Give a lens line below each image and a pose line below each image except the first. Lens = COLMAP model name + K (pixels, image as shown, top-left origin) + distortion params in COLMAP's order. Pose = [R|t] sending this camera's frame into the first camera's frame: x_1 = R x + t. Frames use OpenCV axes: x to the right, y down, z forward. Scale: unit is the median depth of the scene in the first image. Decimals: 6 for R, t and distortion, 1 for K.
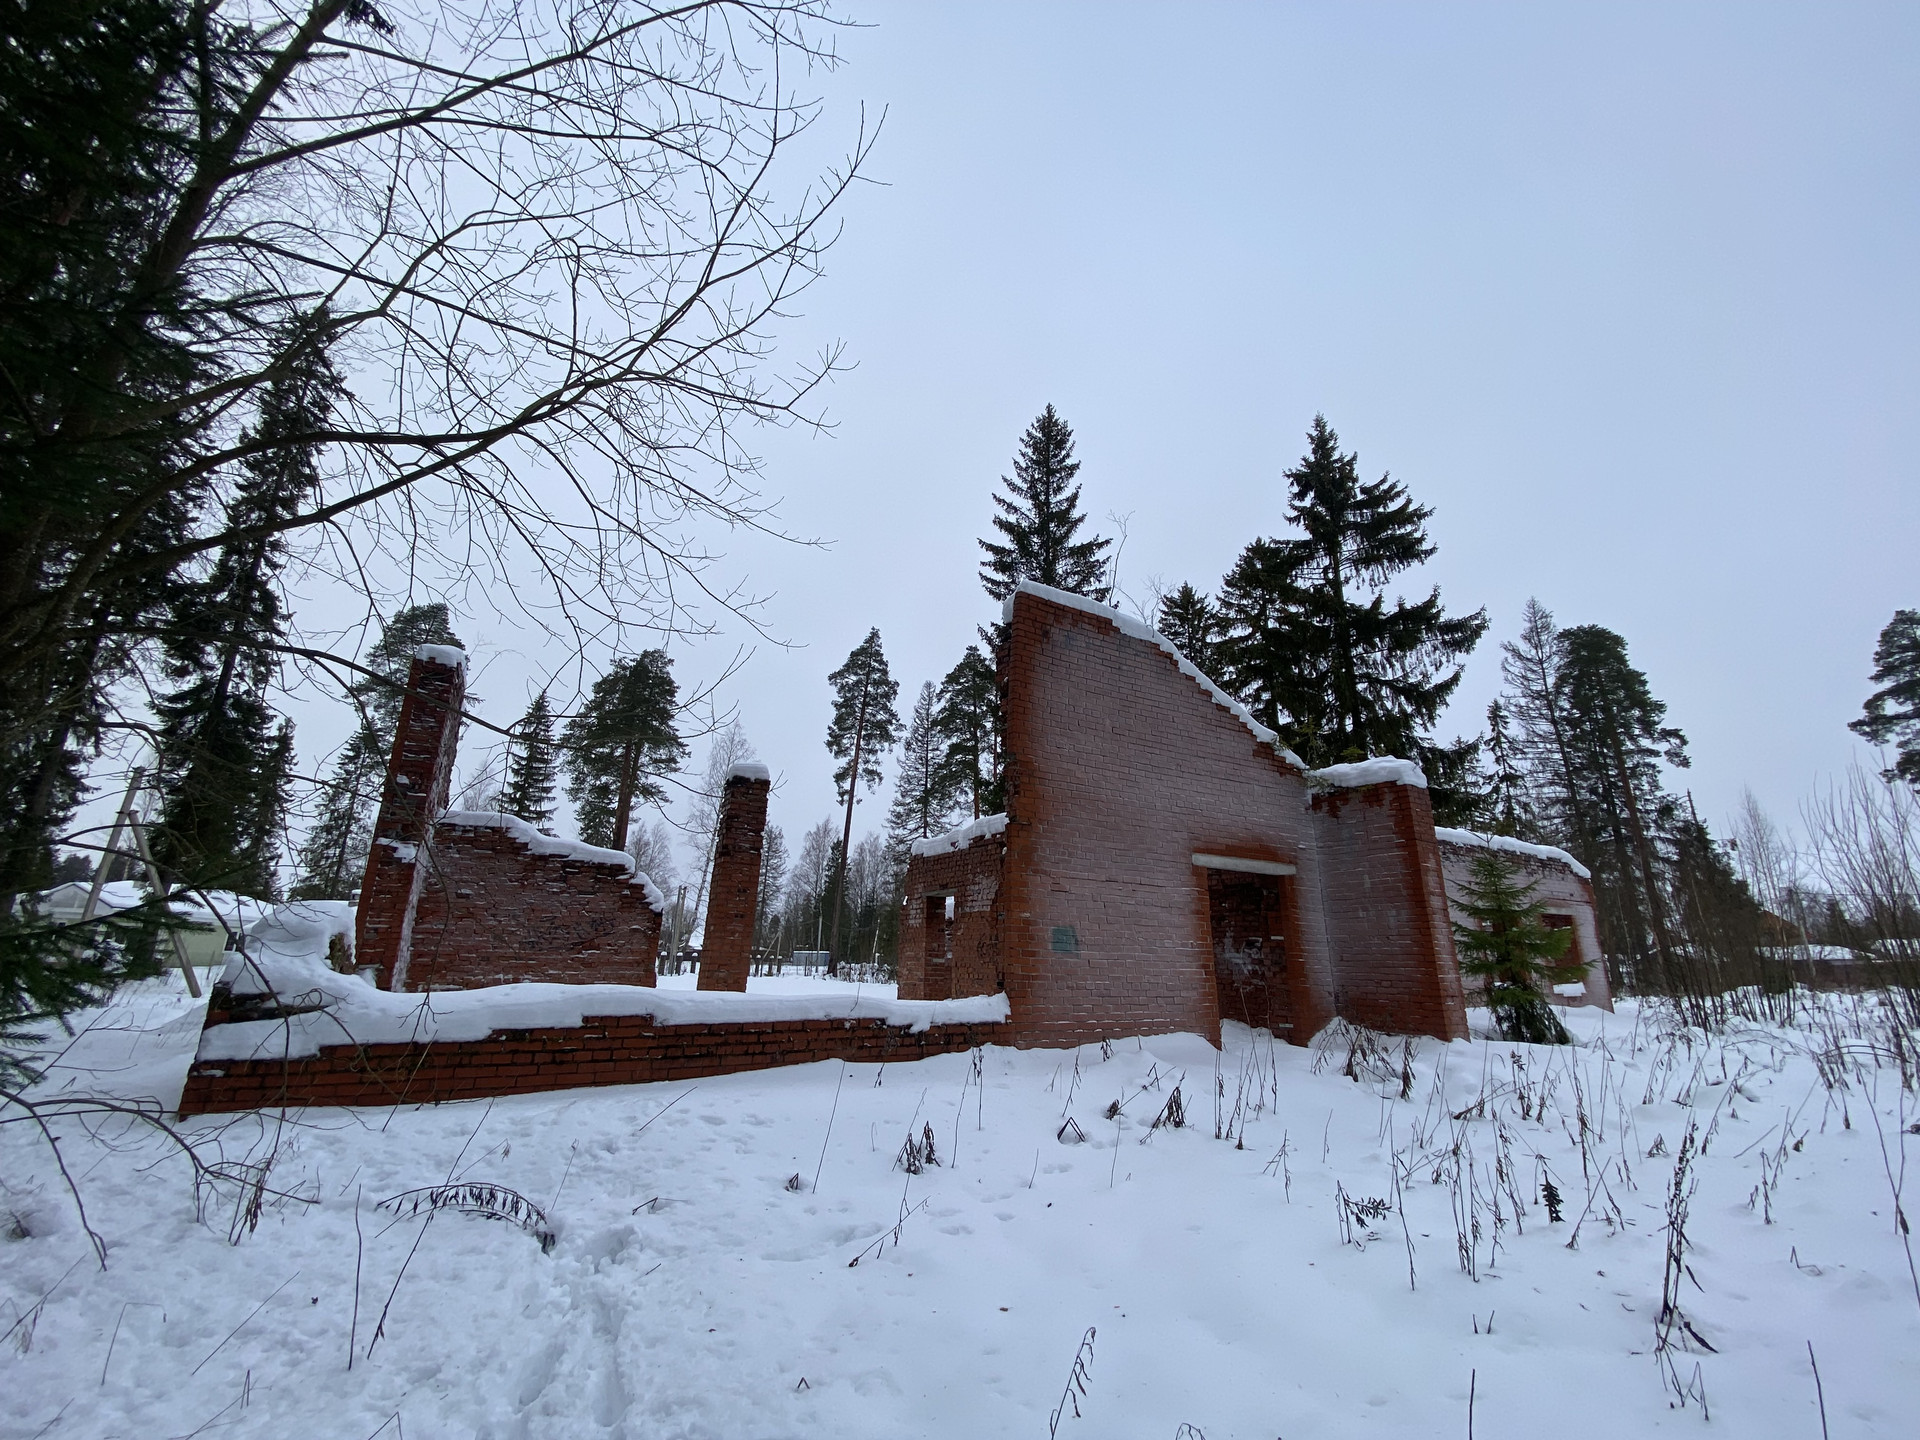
lens RADIAL K [[770.4, 0, 963.6], [0, 770.4, 720.9], [0, 0, 1]] dist [0.003039, 0.000009]
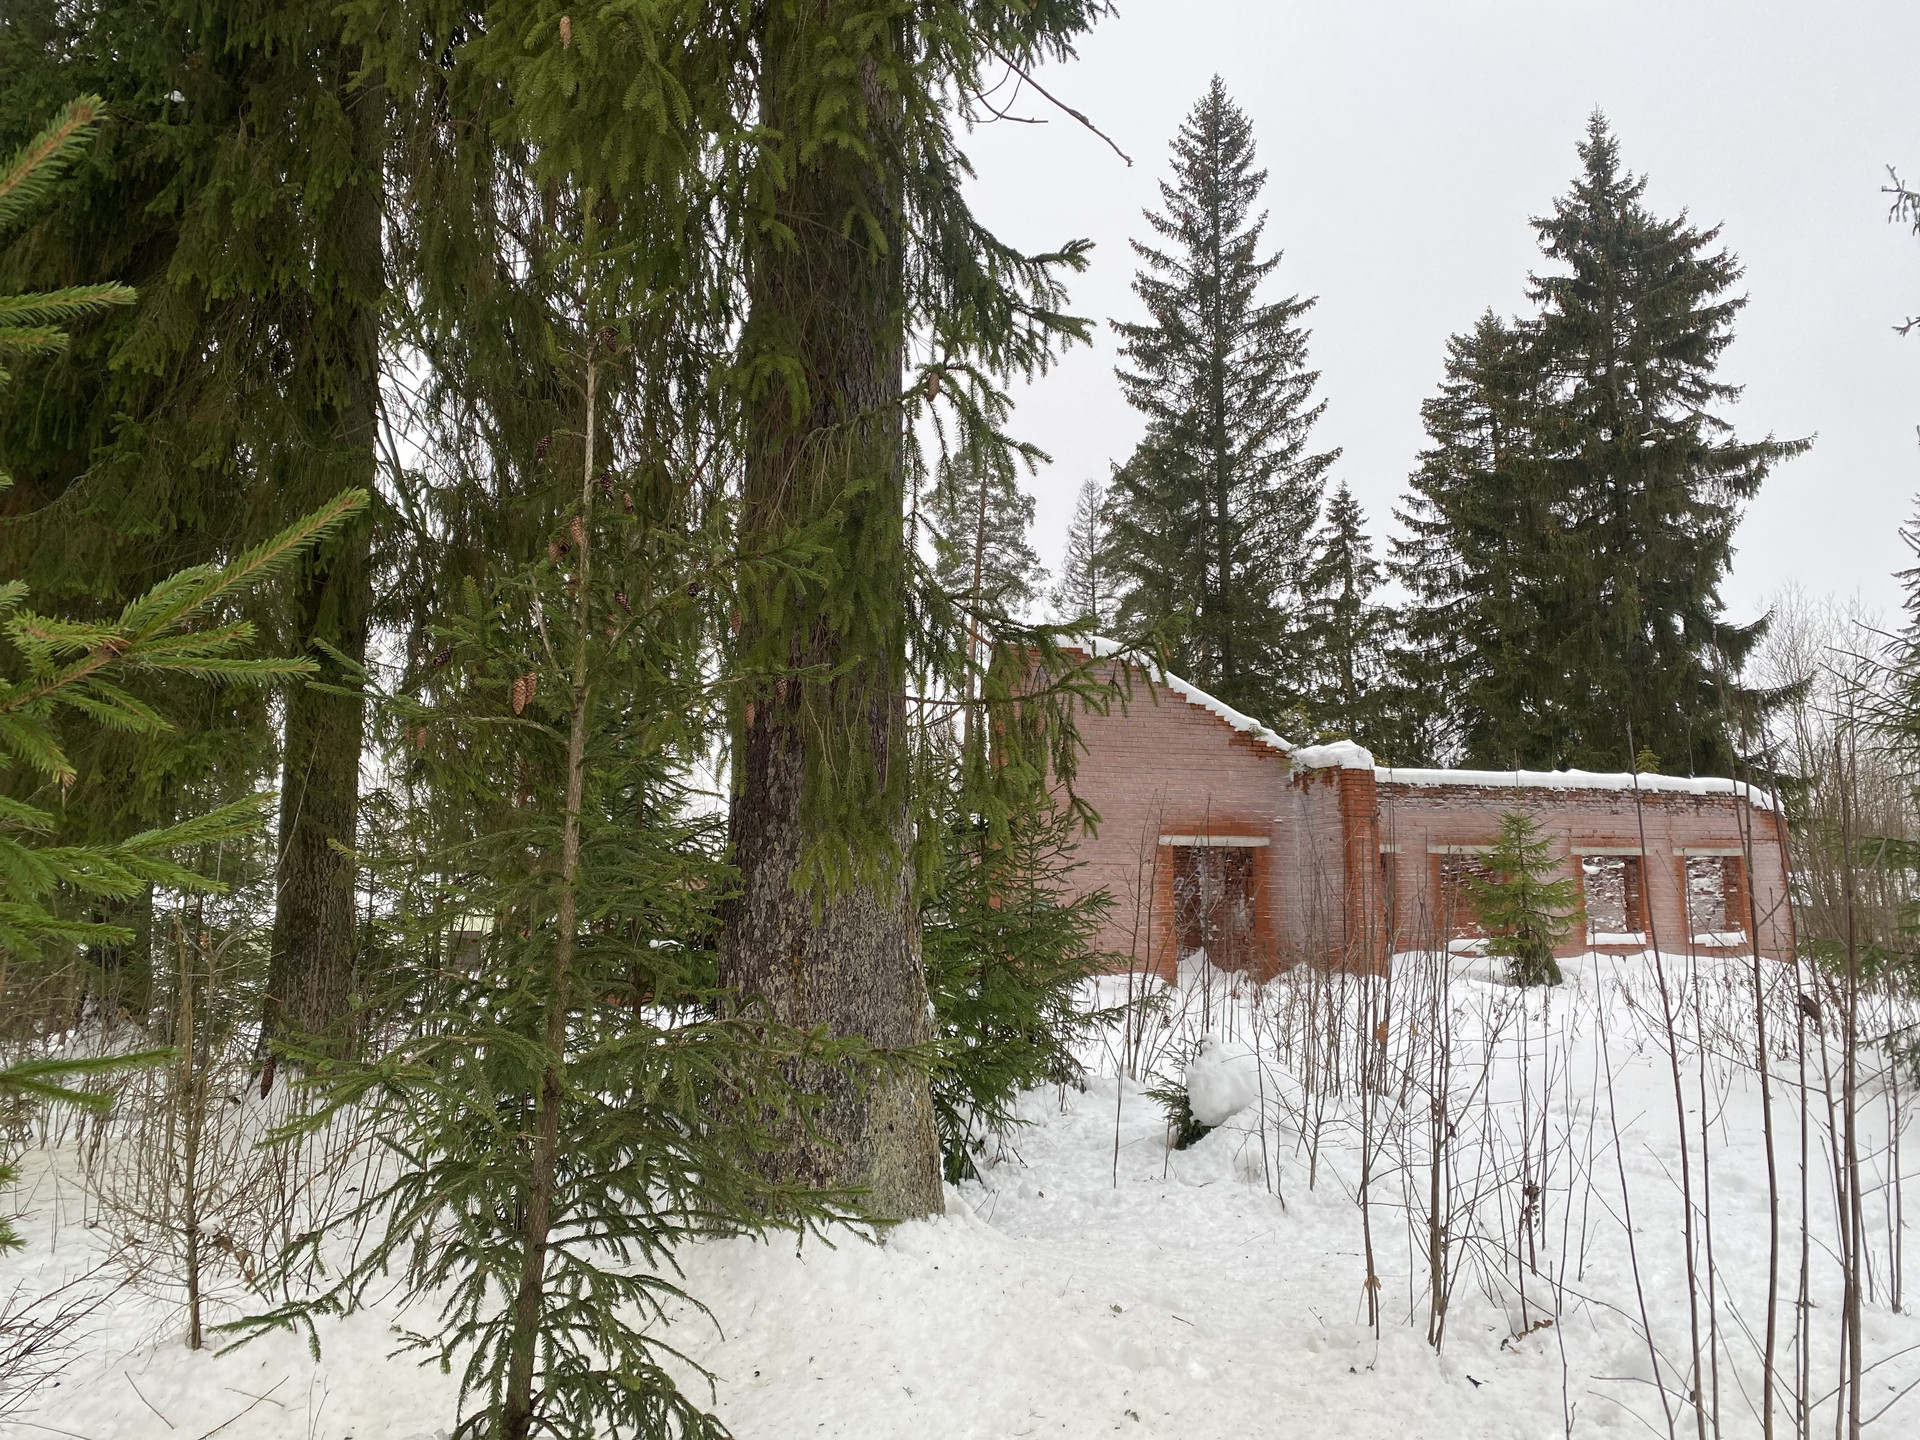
lens RADIAL K [[1459.4, 0, 961.2], [0, 1459.4, 722.6], [0, 0, 1]] dist [-0.012032, -0.002063]
pose [[0.982682, -0.053525, -0.177400, 0.095034], [0.080358, 0.985762, 0.147704, -0.085844], [0.166969, -0.159402, 0.972992, -0.294183]]
